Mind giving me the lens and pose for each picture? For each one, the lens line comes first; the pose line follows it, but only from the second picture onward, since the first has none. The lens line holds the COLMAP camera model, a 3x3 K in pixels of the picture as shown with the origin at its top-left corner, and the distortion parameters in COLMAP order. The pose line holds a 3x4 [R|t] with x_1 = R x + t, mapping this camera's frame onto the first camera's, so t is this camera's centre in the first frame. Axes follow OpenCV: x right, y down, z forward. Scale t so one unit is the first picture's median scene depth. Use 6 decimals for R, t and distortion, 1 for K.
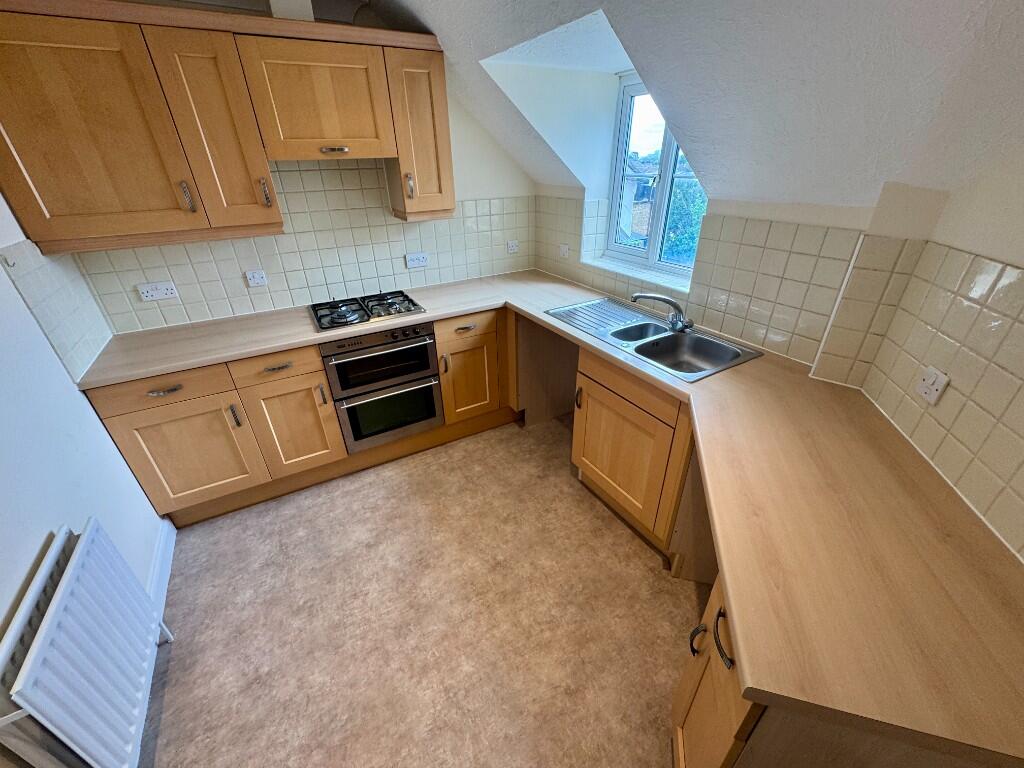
lens RADIAL K [[408.0, 0, 512.0], [0, 408.0, 384.0], [0, 0, 1]] dist [-0.000377, 0.000159]
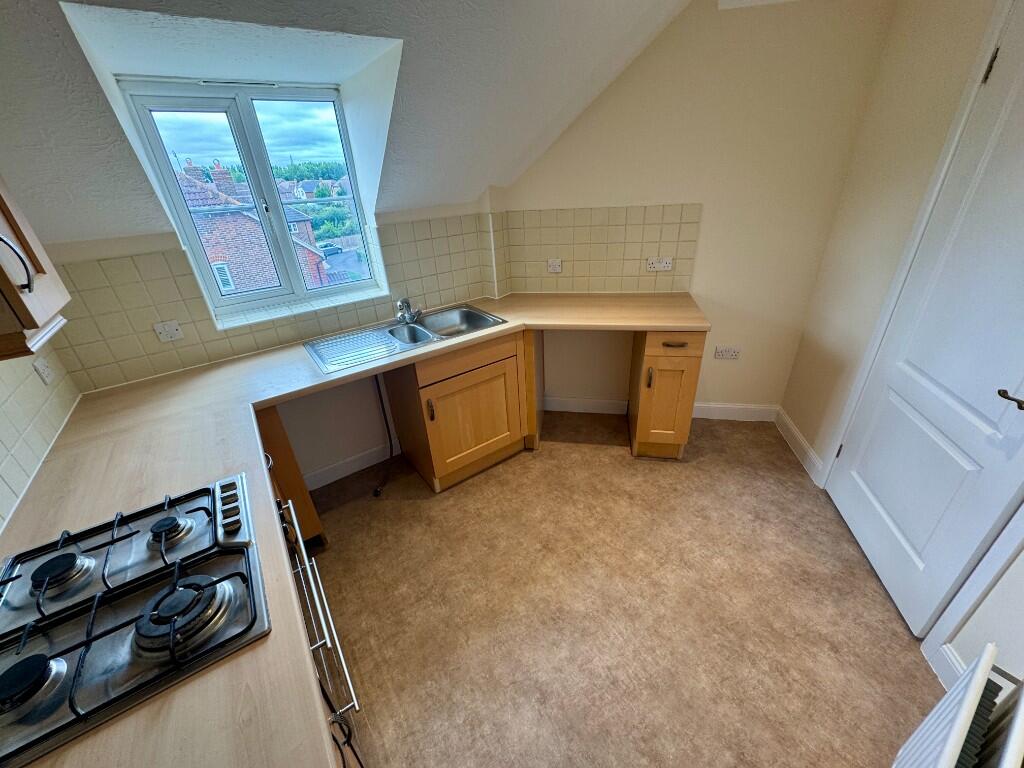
lens RADIAL K [[408.0, 0, 512.0], [0, 408.0, 384.0], [0, 0, 1]] dist [-0.000377, 0.000159]
pose [[-0.086739, -0.446536, 0.890551, -0.846281], [0.529142, 0.736752, 0.420957, -0.390659], [-0.844088, 0.507742, 0.172376, 0.736732]]
